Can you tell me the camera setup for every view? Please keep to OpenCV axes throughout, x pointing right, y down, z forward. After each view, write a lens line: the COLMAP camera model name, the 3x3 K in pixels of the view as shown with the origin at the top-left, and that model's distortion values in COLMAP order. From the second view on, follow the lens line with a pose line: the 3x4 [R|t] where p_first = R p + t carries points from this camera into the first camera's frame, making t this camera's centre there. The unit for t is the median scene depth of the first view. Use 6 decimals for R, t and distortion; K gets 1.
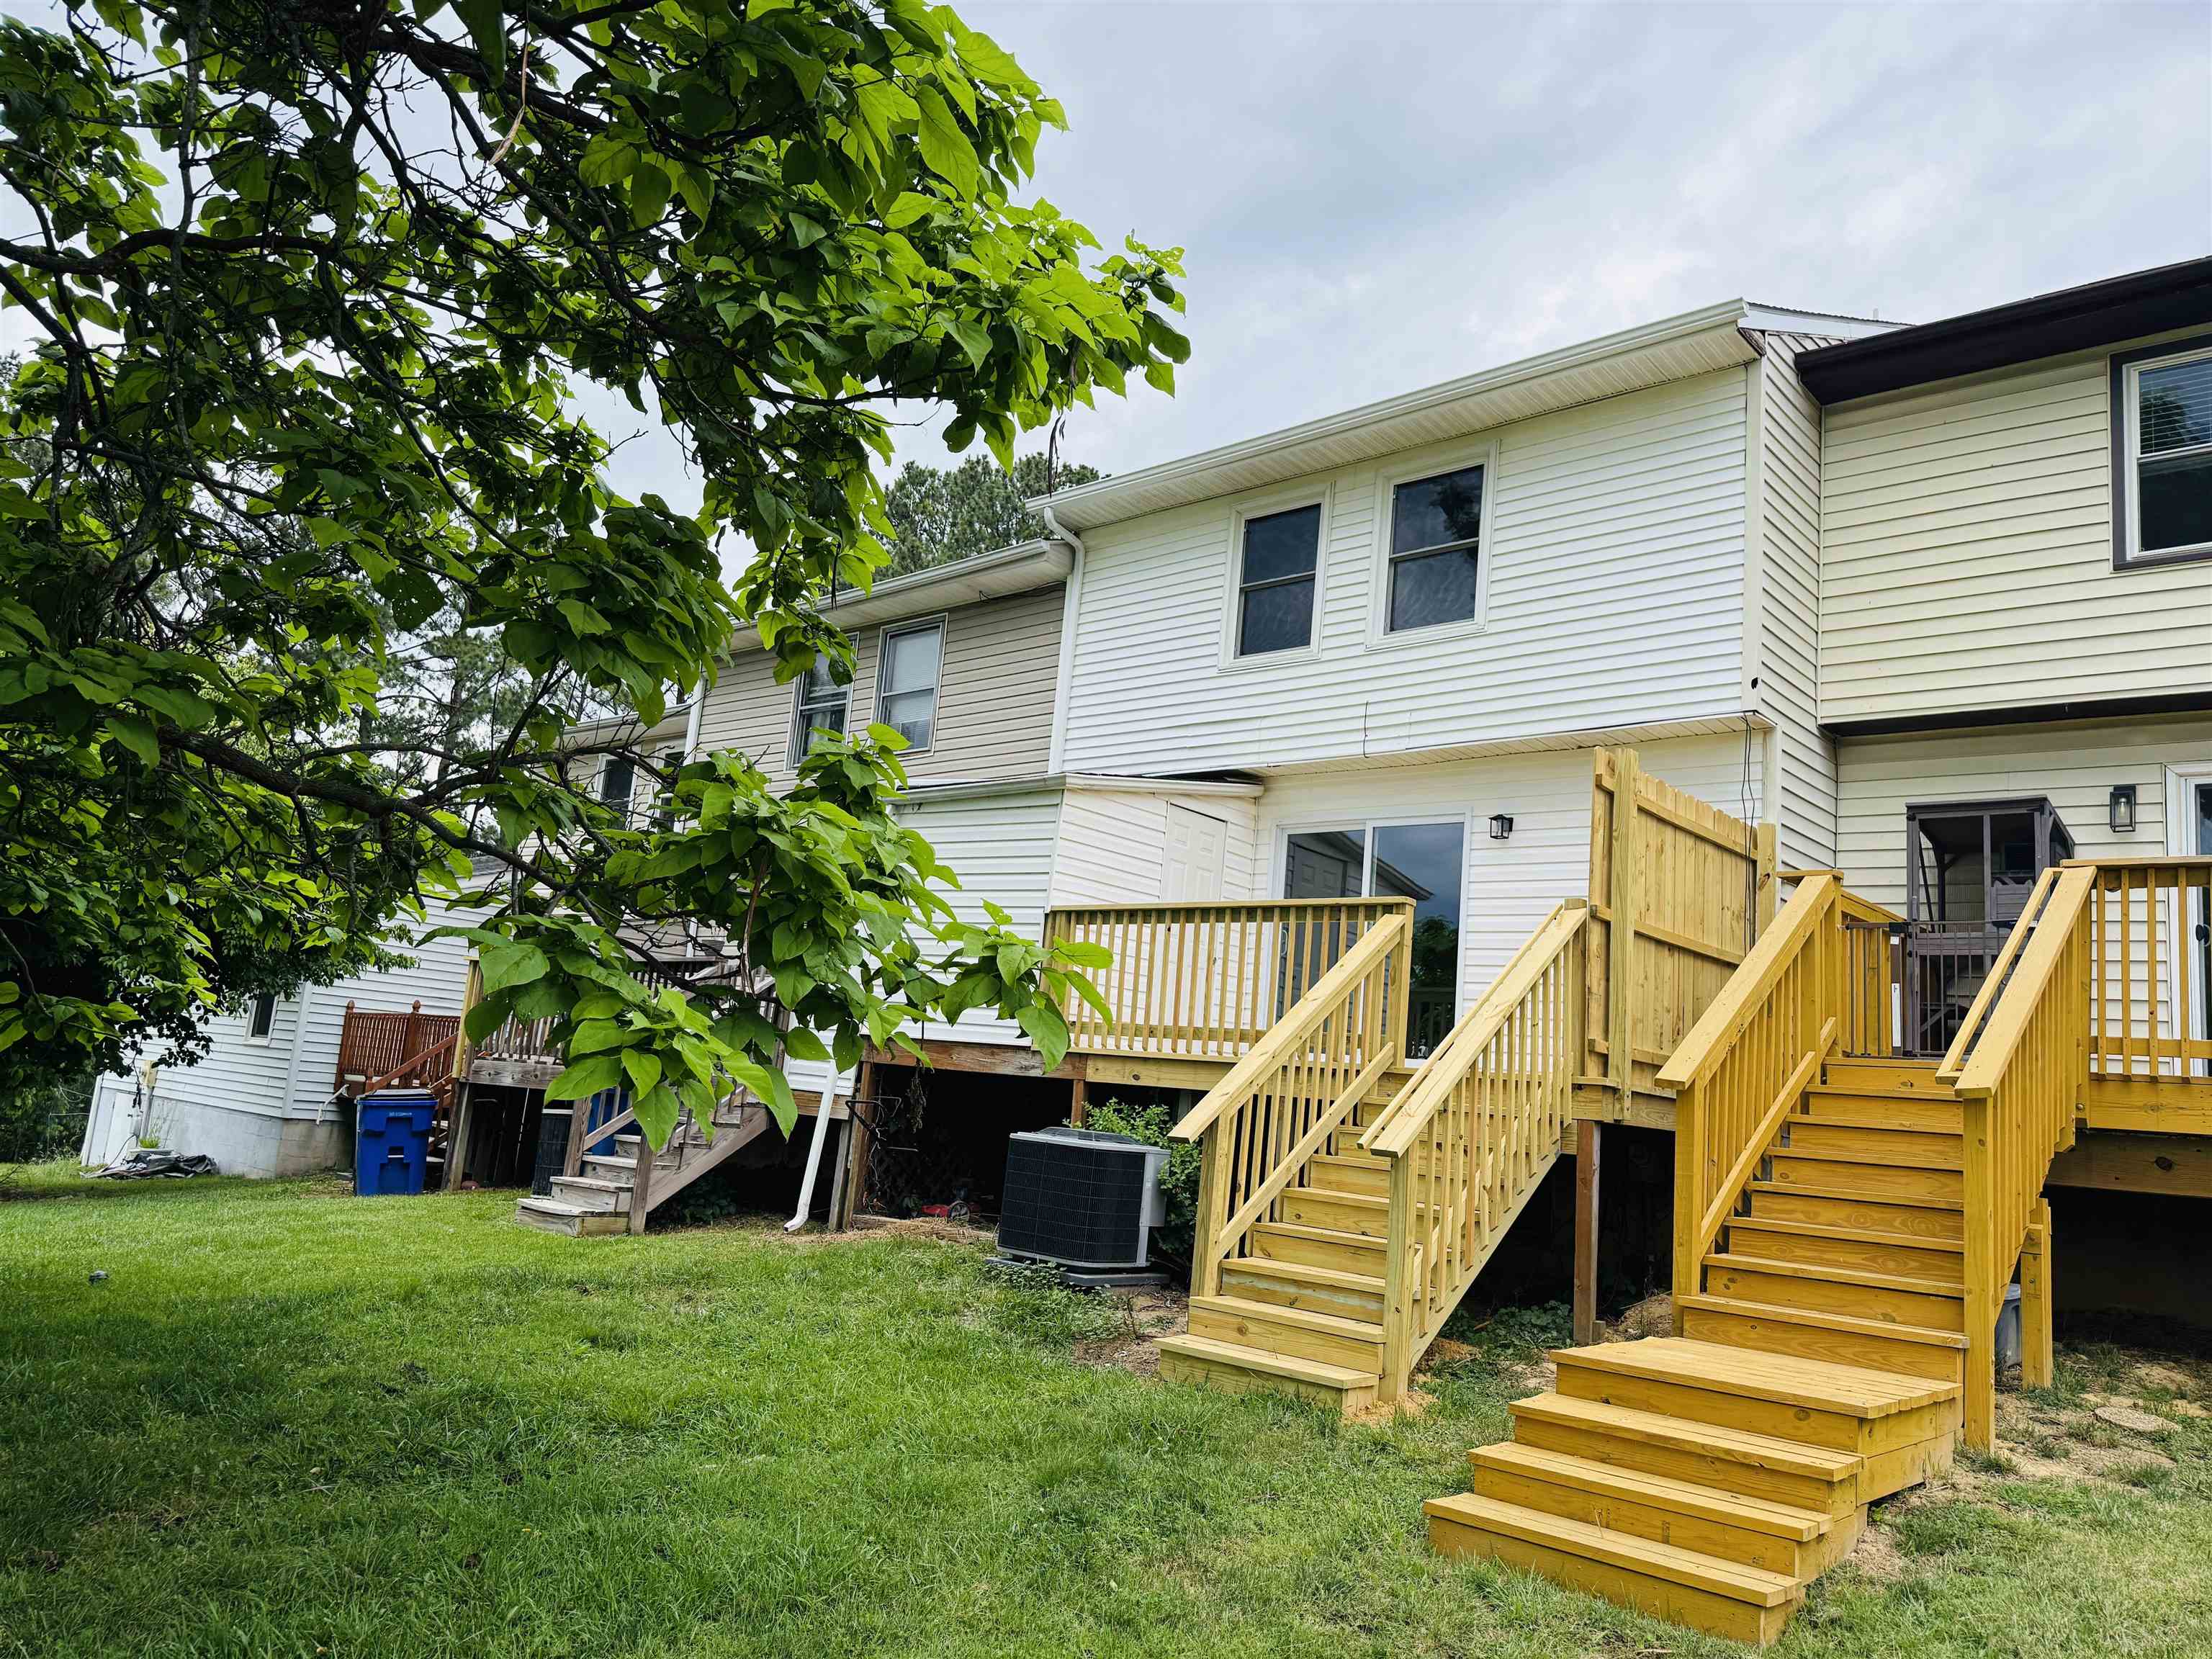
lens RADIAL K [[1571.4, 0, 1107.6], [0, 1571.4, 836.1], [0, 0, 1]] dist [0.046061, -0.034052]
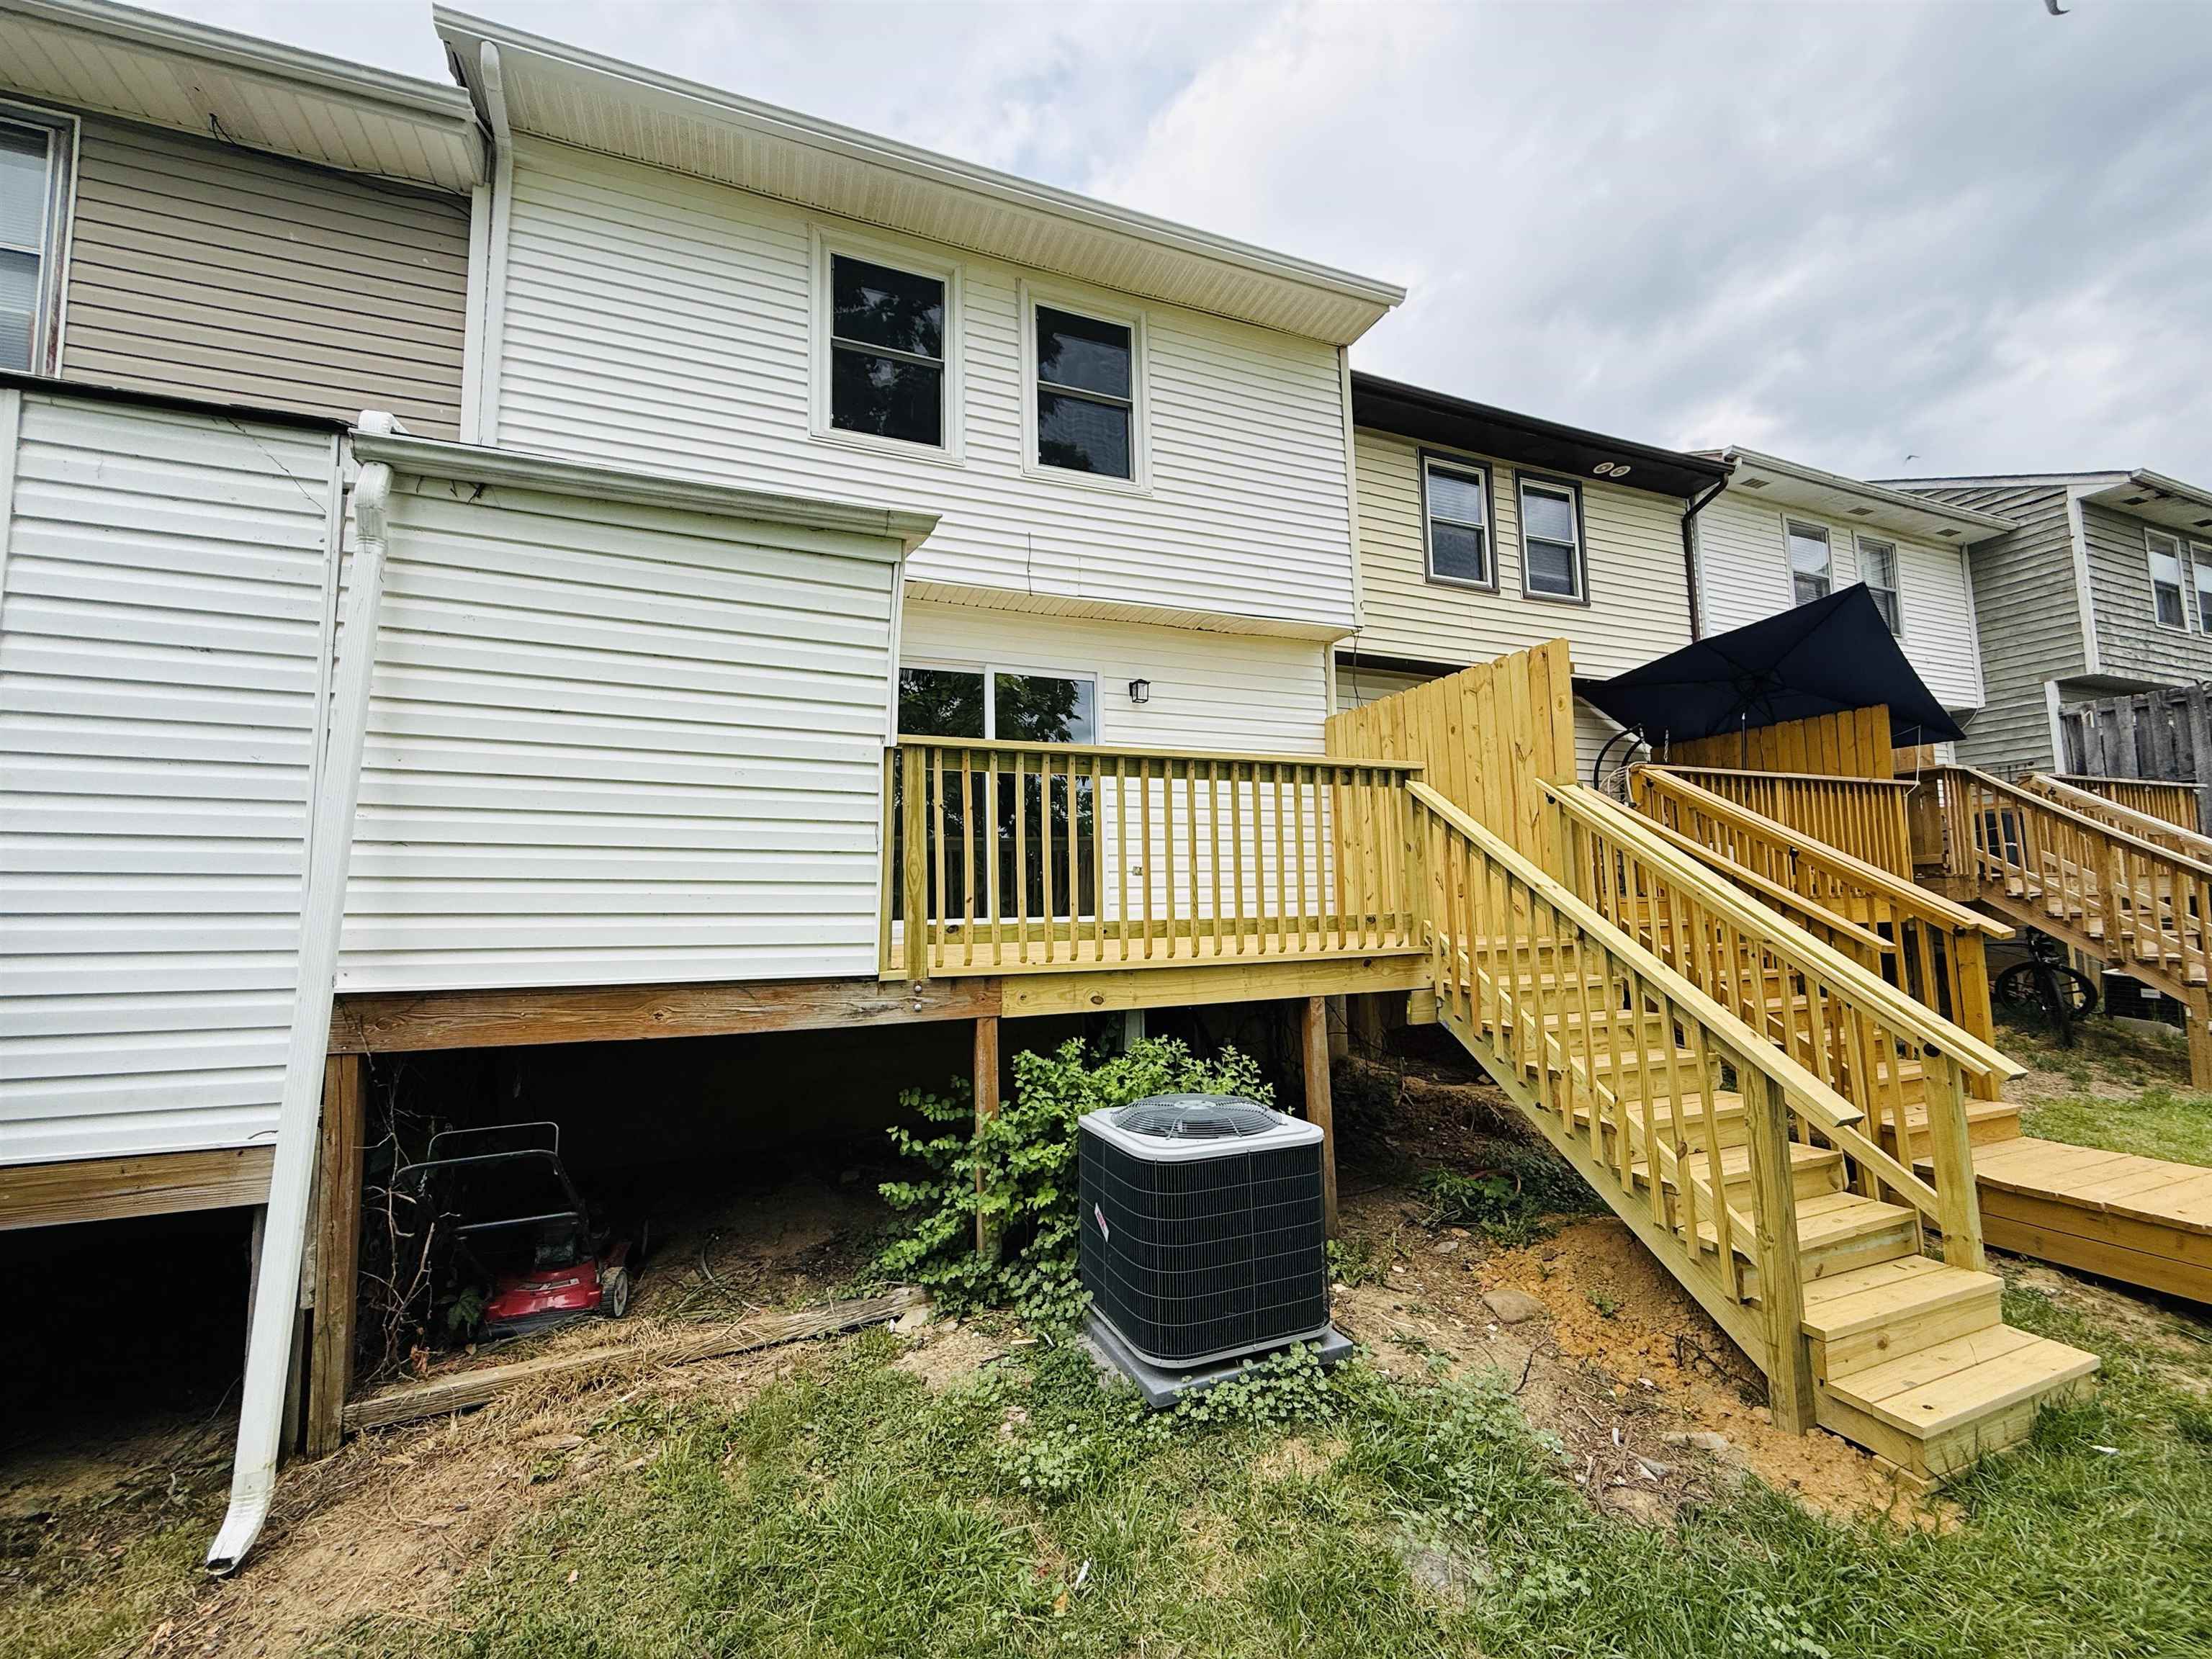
lens RADIAL K [[880.2, 0, 1109.0], [0, 880.2, 829.5], [0, 0, 1]] dist [0.002827, -0.001138]
pose [[0.453135, -0.019409, 0.891231, -0.276143], [-0.097172, 0.992730, 0.071025, 0.044798], [-0.886130, -0.118787, 0.447955, 0.719950]]
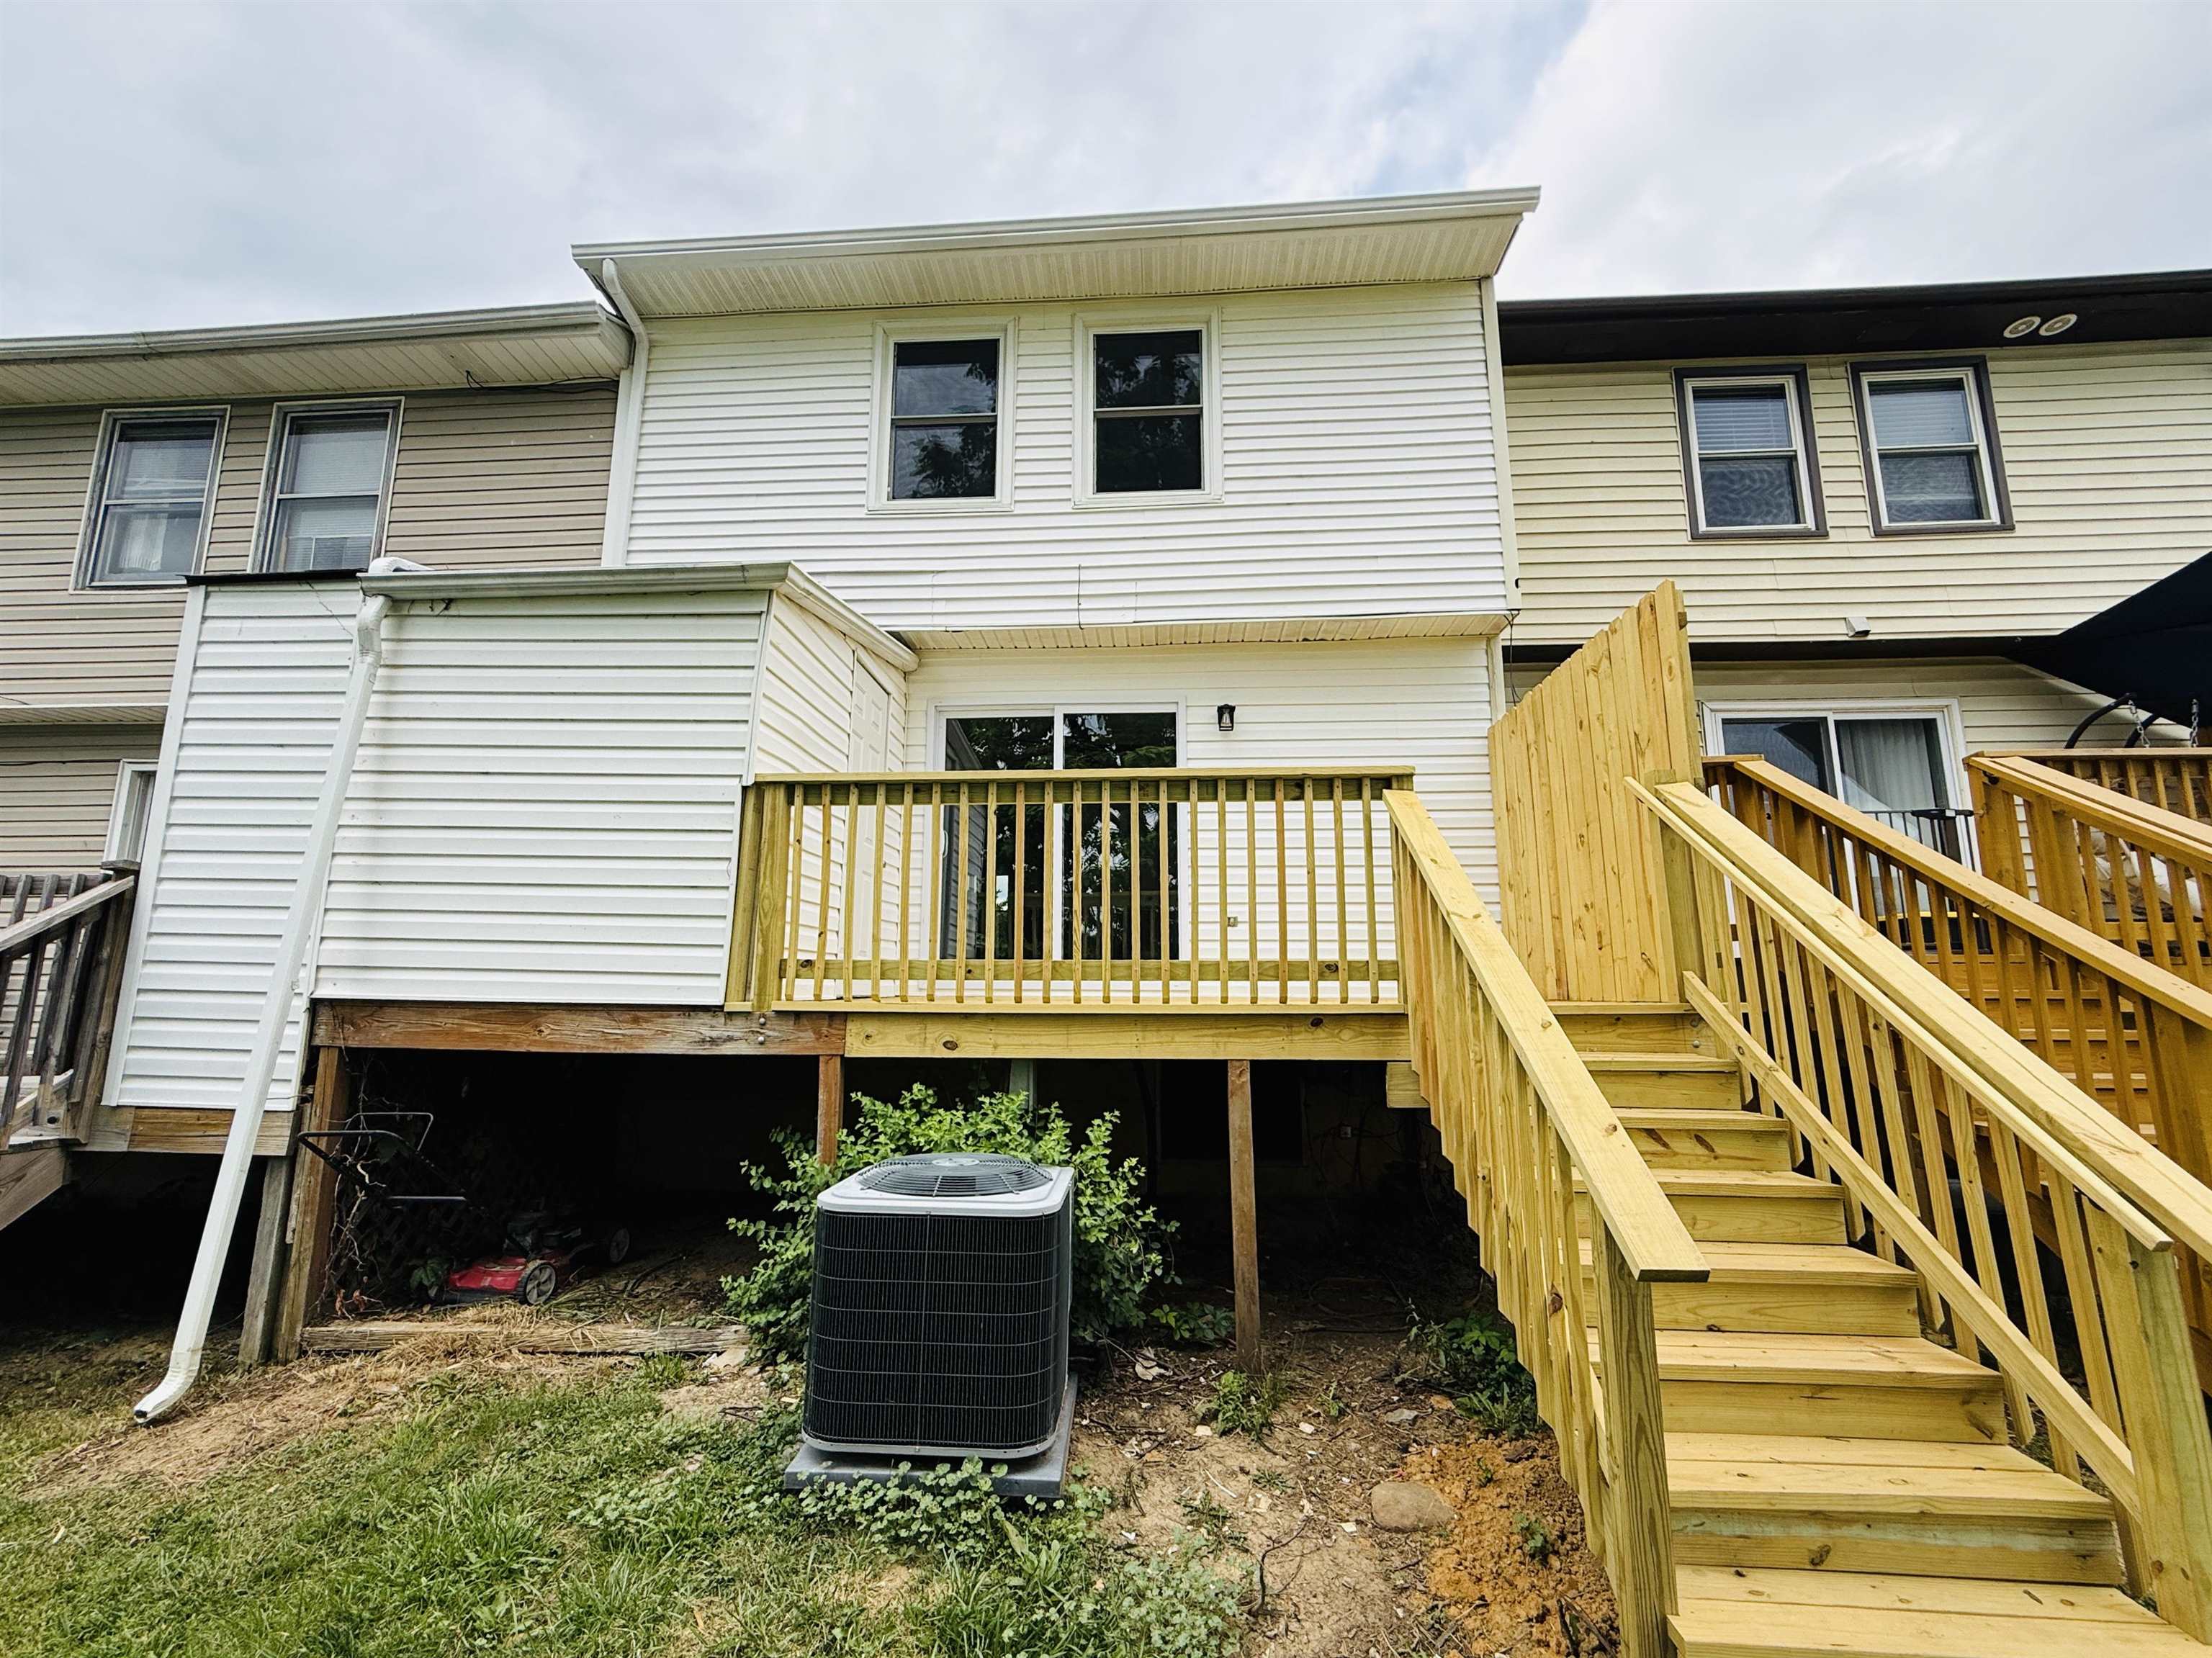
lens RADIAL K [[953.1, 0, 1107.1], [0, 953.1, 828.8], [0, 0, 1]] dist [0.001724, -0.000527]
pose [[0.795385, 0.016915, 0.605869, -0.142029], [-0.039626, 0.998923, 0.024133, 0.047531], [-0.604808, -0.043203, 0.795198, 0.572812]]
